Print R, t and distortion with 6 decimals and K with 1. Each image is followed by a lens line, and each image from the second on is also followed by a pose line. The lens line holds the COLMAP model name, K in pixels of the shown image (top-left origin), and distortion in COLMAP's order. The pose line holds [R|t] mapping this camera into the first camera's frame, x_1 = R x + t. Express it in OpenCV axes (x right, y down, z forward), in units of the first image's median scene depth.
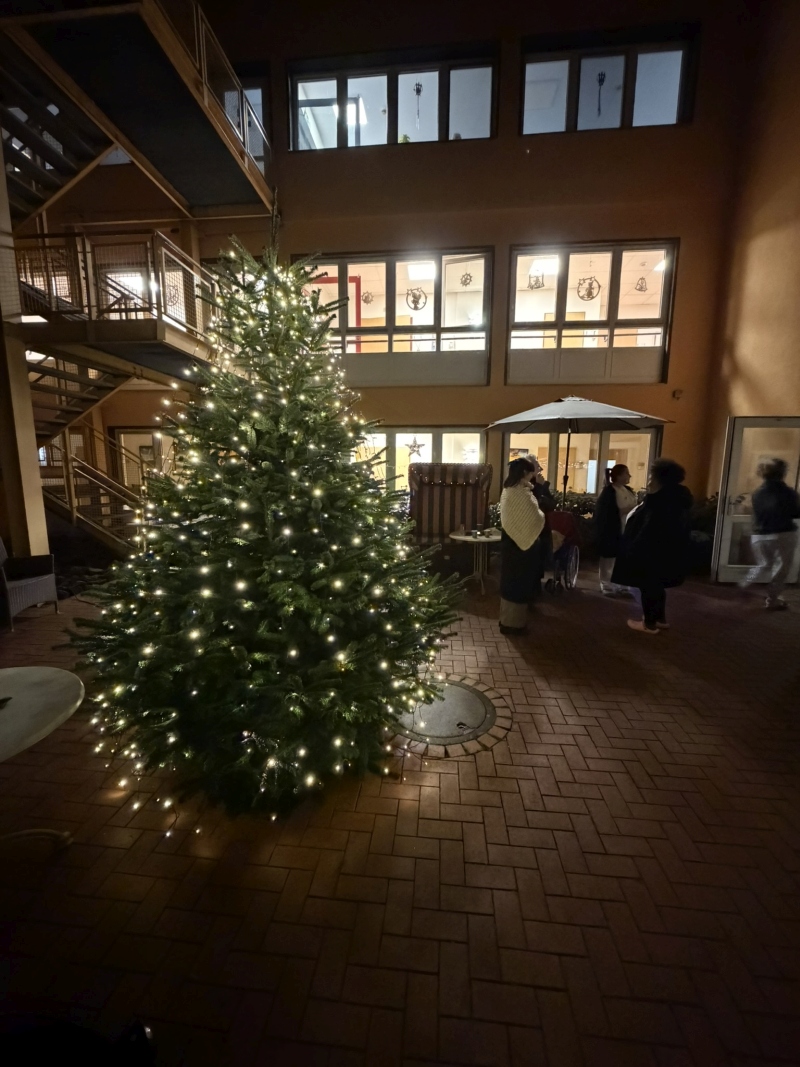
lens RADIAL K [[430.1, 0, 400.0], [0, 430.1, 533.5], [0, 0, 1]] dist [-0.000385, 0.000012]
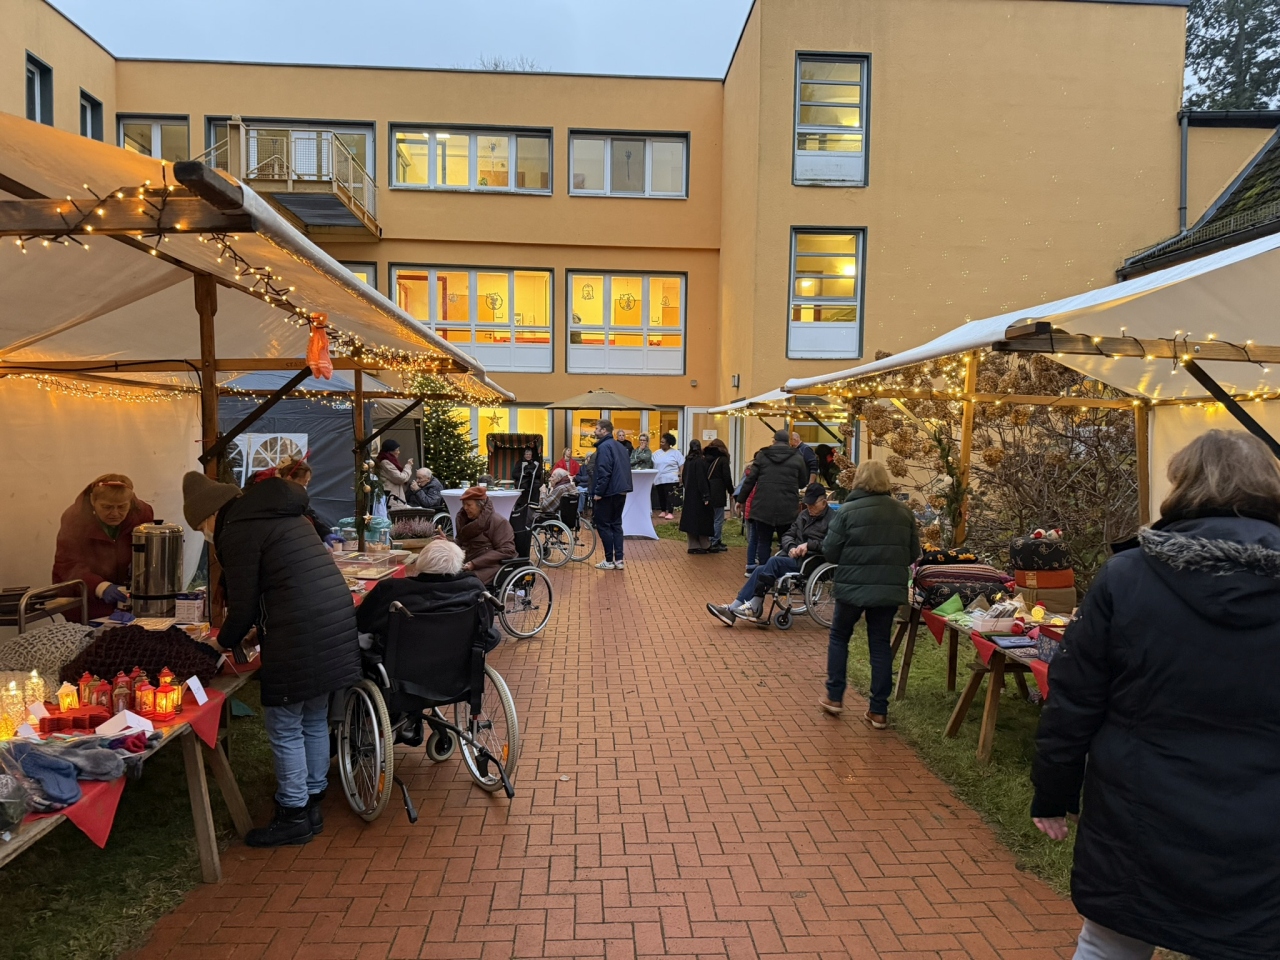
lens RADIAL K [[906.8, 0, 640.0], [0, 906.8, 480.0], [0, 0, 1]] dist [0.174696, -0.228062]
pose [[0.988060, -0.006687, 0.153926, 0.046404], [0.022580, 0.994555, -0.101734, 0.256874], [-0.152407, 0.103995, 0.982831, -1.678979]]
